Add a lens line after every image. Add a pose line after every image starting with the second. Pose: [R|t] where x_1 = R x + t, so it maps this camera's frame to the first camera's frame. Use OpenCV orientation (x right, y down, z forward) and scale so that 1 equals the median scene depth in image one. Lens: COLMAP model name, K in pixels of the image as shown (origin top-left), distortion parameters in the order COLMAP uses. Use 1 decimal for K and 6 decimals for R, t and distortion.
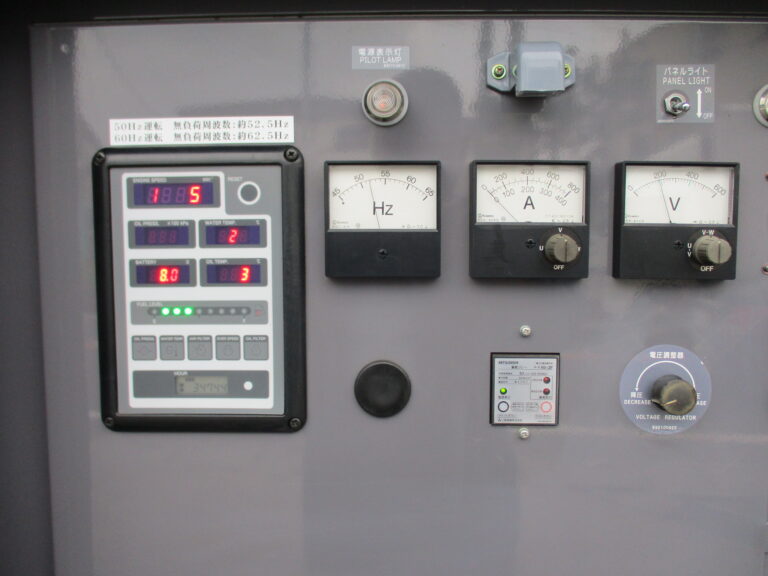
lens RADIAL K [[640.9, 0, 384.0], [0, 640.9, 288.0], [0, 0, 1]] dist [-0.042226, -0.000269]
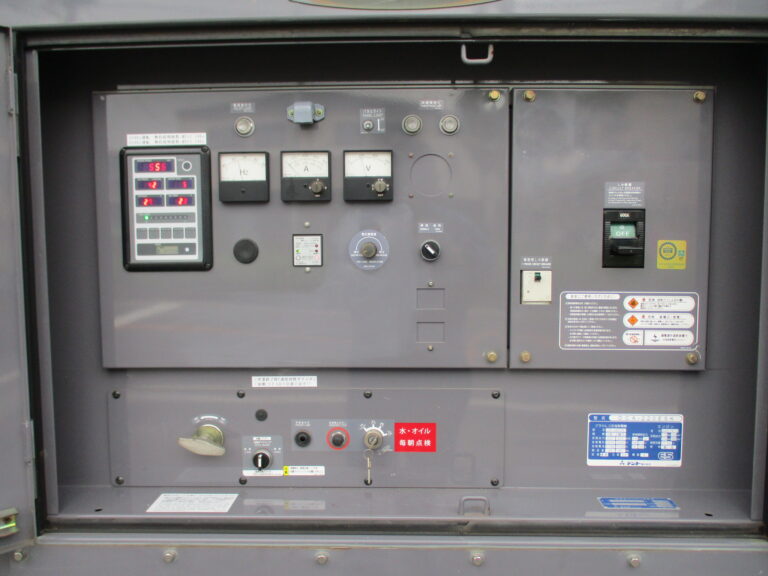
lens RADIAL K [[640.9, 0, 384.0], [0, 640.9, 288.0], [0, 0, 1]] dist [-0.042226, -0.000269]
pose [[0.999928, -0.009251, 0.007612, 0.482891], [0.009344, 0.999881, -0.012258, 0.329657], [-0.007497, 0.012328, 0.999896, -1.316169]]
